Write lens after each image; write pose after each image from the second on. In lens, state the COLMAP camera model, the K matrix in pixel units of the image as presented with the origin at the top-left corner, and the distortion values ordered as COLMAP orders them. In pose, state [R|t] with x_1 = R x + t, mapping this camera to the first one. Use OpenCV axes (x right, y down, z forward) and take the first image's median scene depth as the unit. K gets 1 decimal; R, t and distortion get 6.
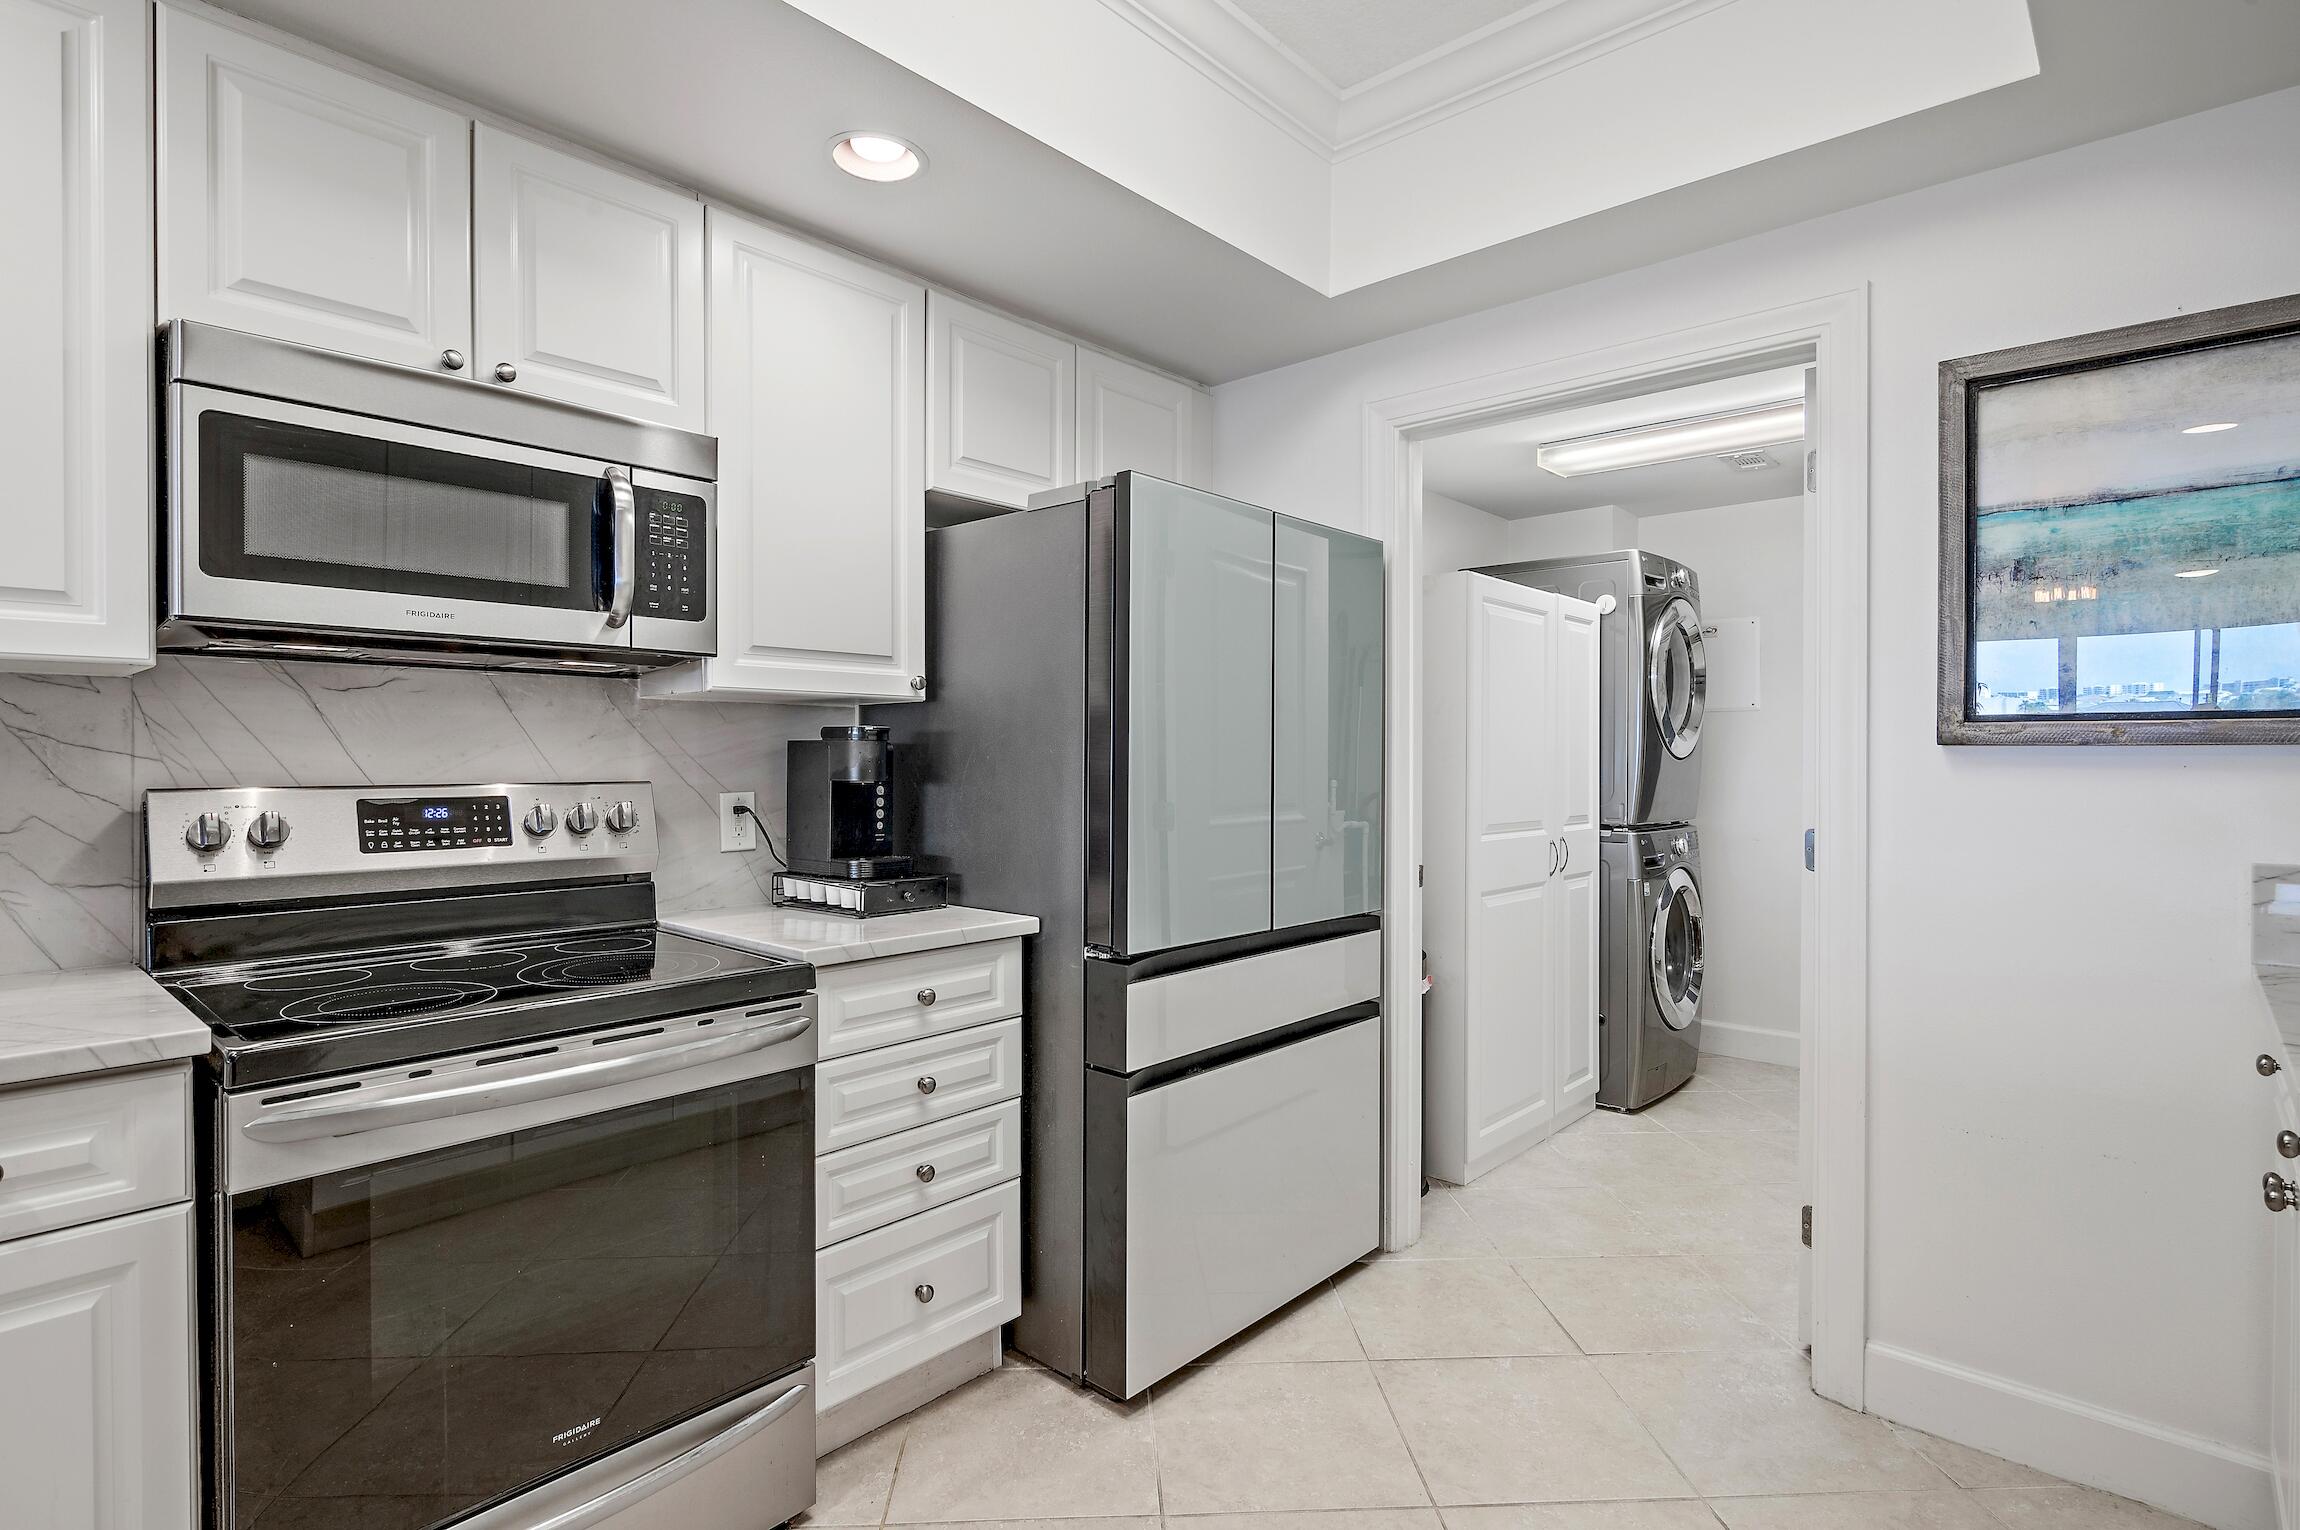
lens RADIAL K [[1163.3, 0, 1134.1], [0, 1163.3, 767.6], [0, 0, 1]] dist [-0.004758, -0.006860]
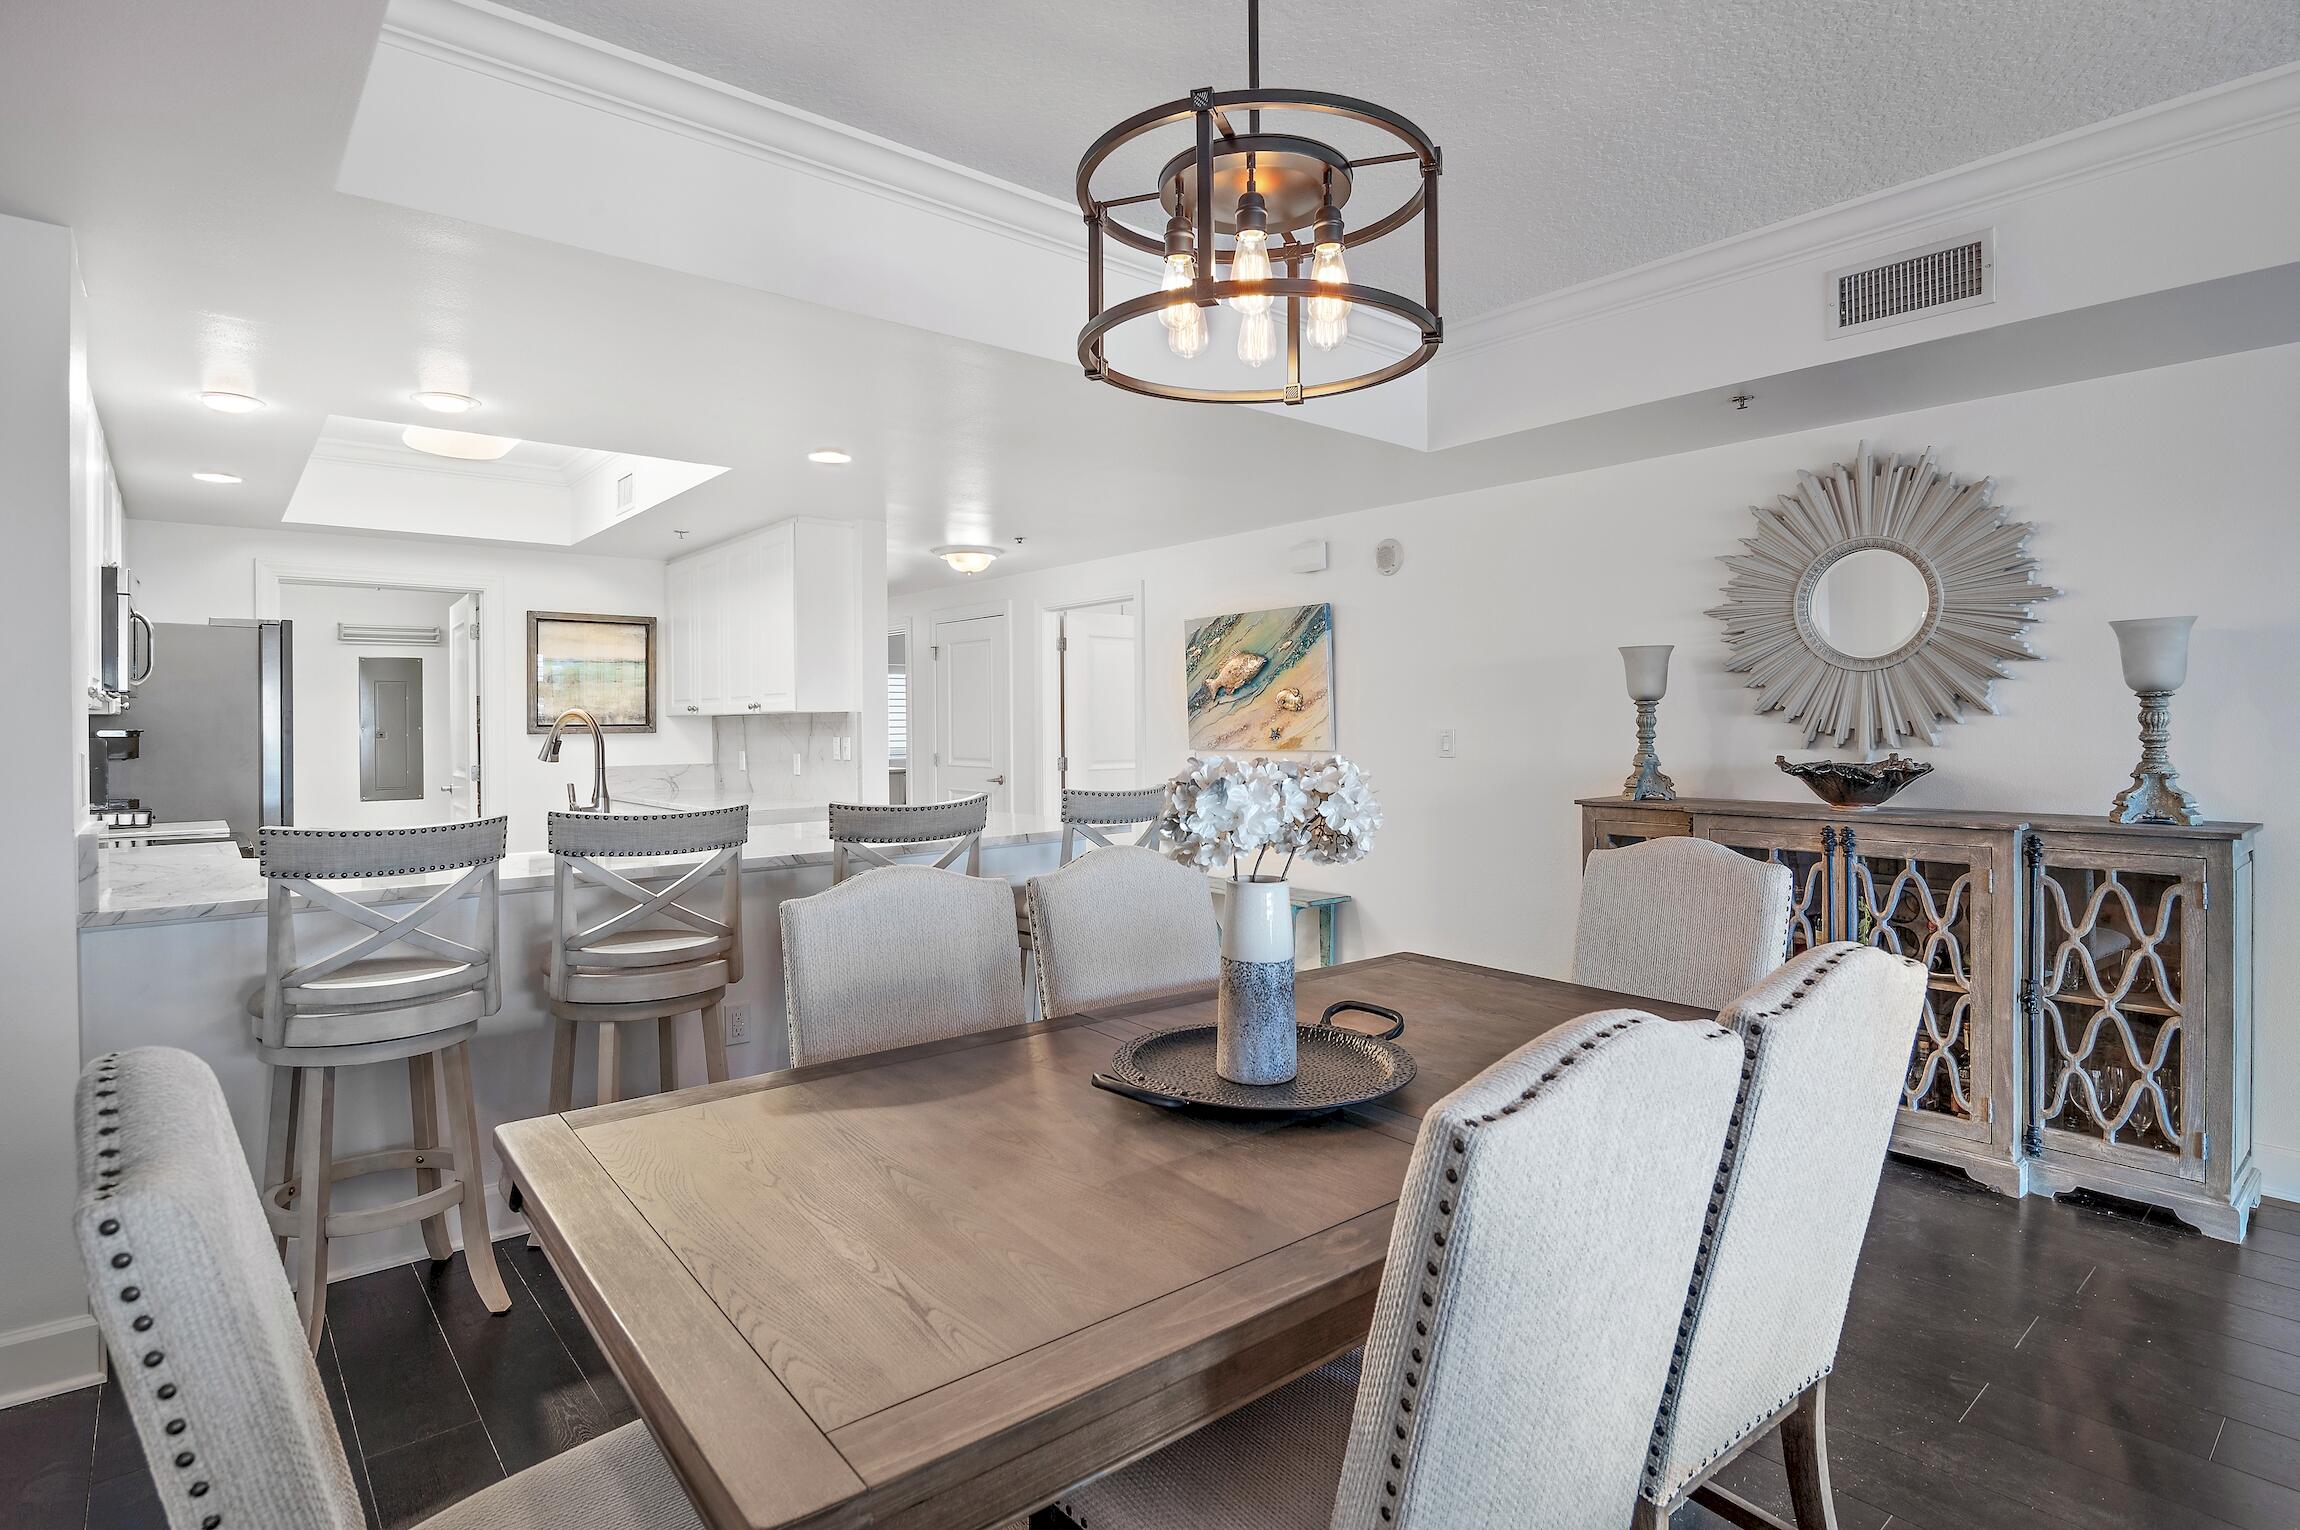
lens RADIAL K [[1163.3, 0, 1151.8], [0, 1163.3, 736.1], [0, 0, 1]] dist [-0.004758, -0.006860]
pose [[0.134548, -0.013372, 0.990817, -2.057253], [0.016900, 0.999794, 0.011198, -0.020015], [-0.990763, 0.015238, 0.134746, -1.016495]]
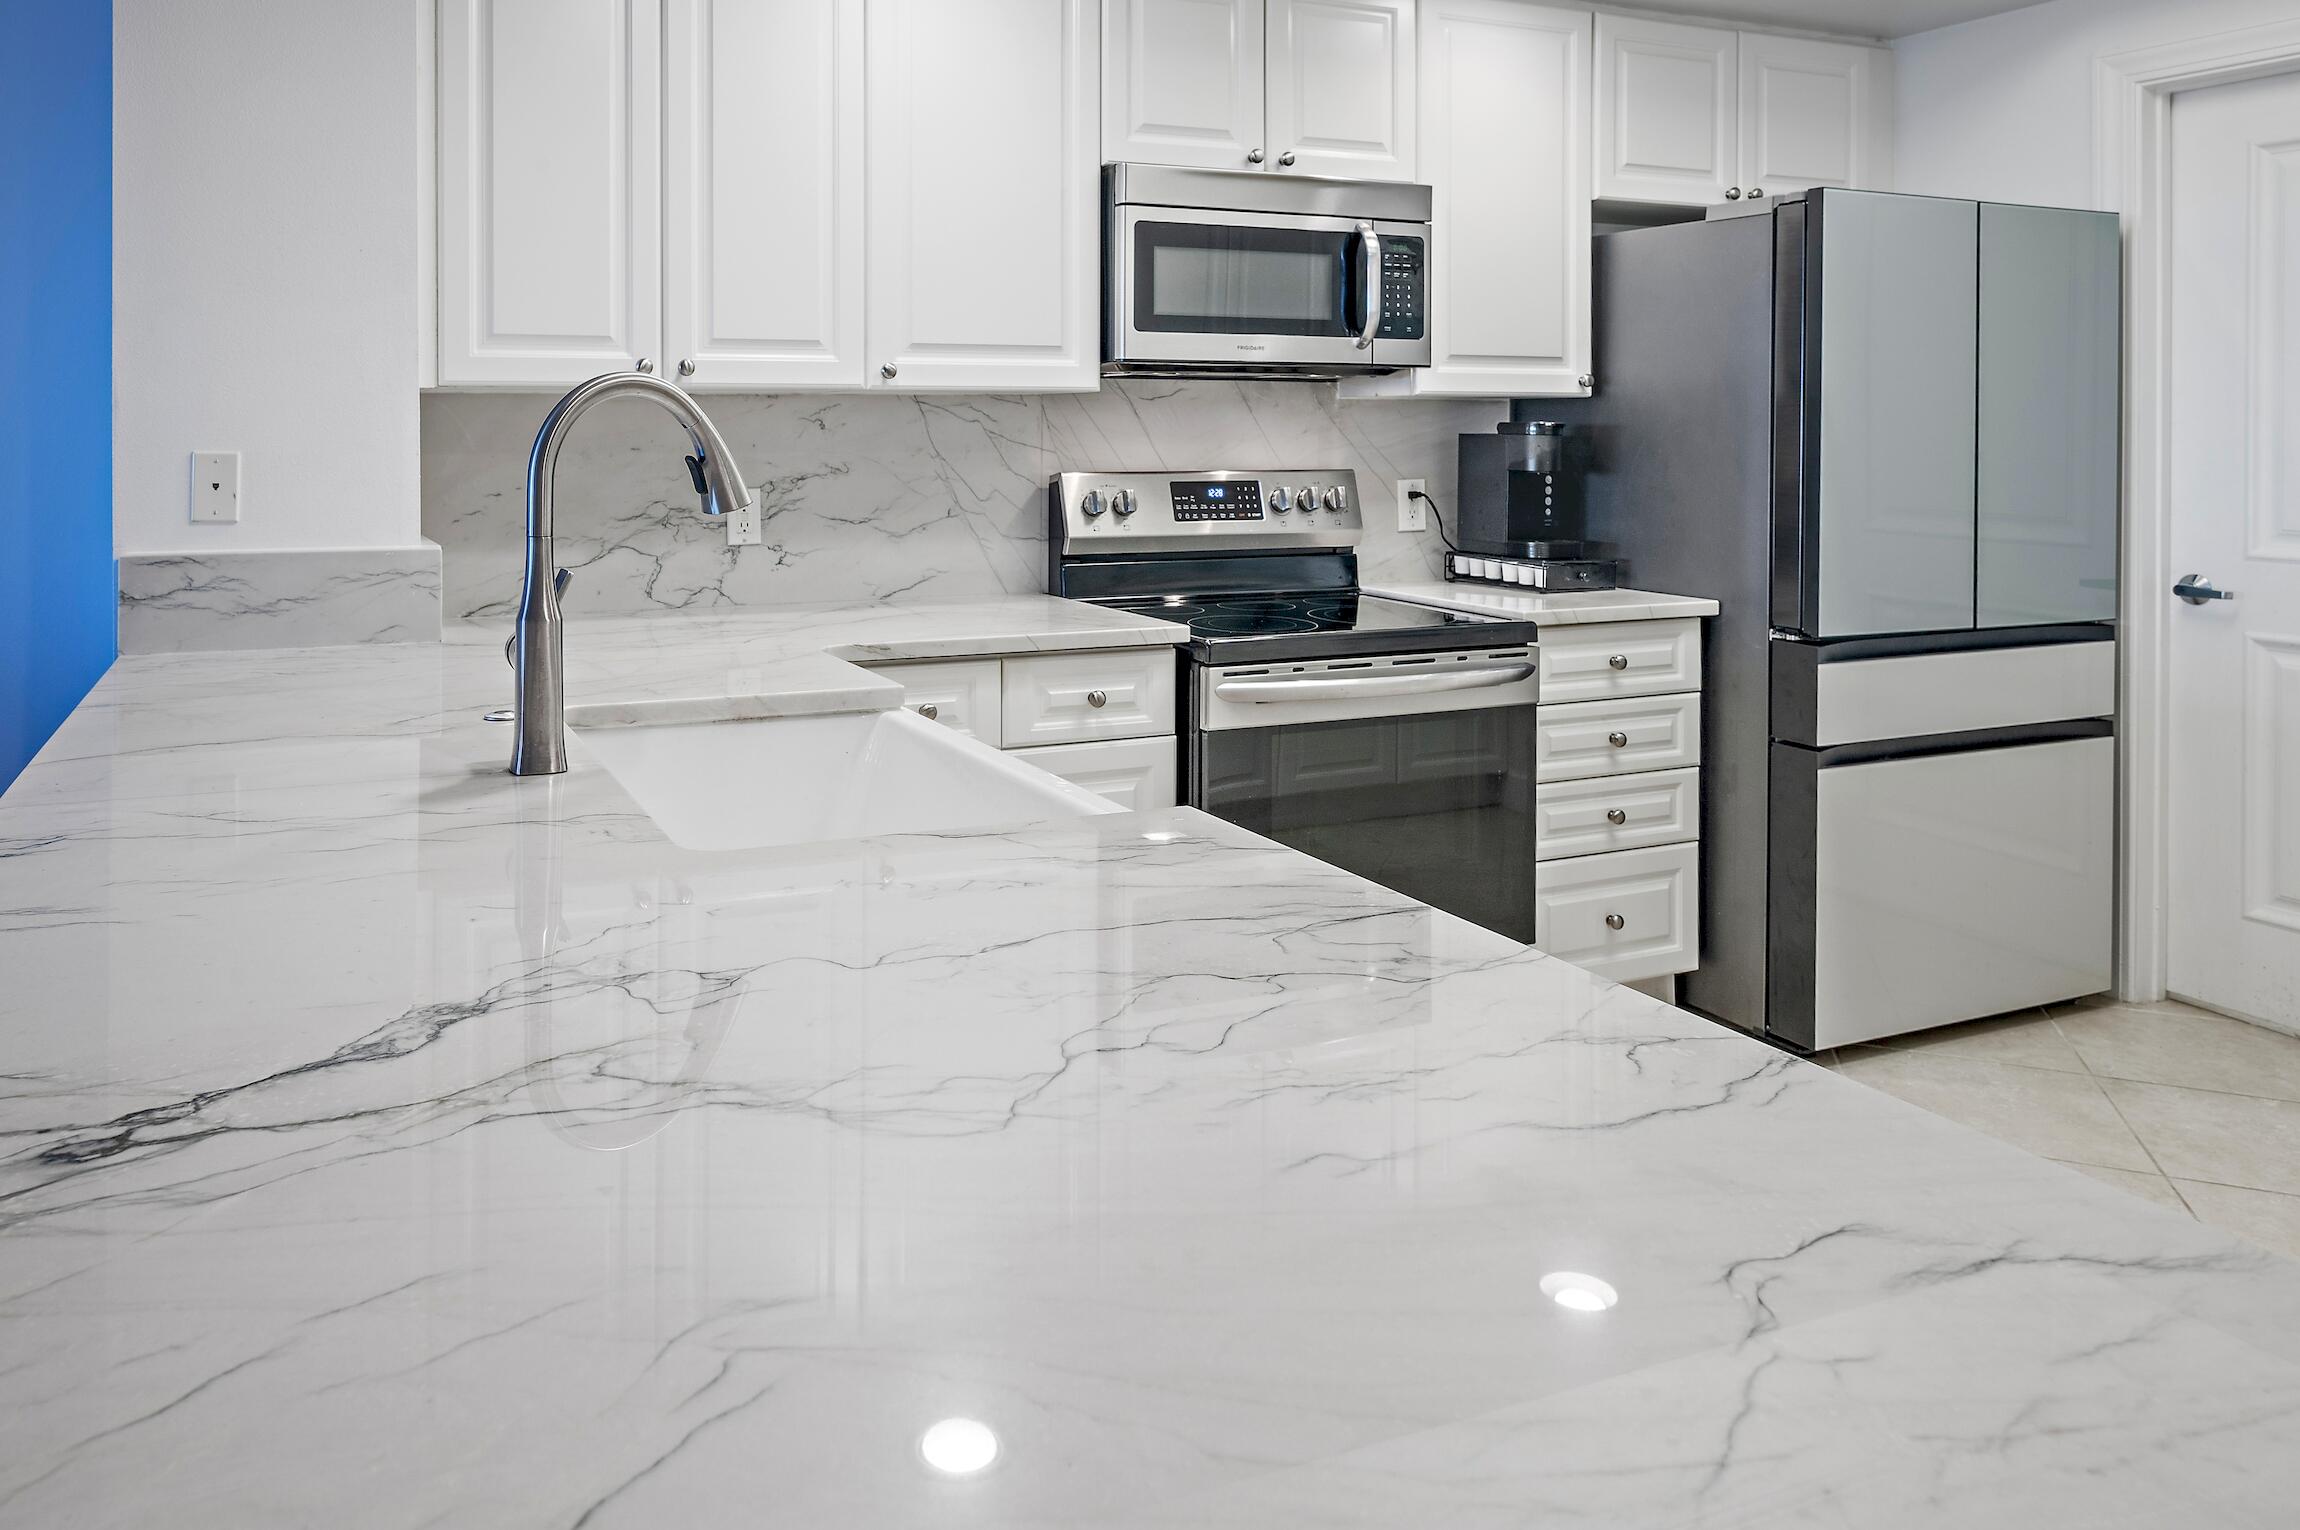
lens RADIAL K [[1579.6, 0, 924.0], [0, 1579.6, 434.4], [0, 0, 1]] dist [0.007073, -0.007639]
pose [[0.899442, 0.003248, -0.437027, -0.110722], [-0.004508, 0.999988, -0.001847, -0.019723], [0.437016, 0.003632, 0.899446, -0.675212]]
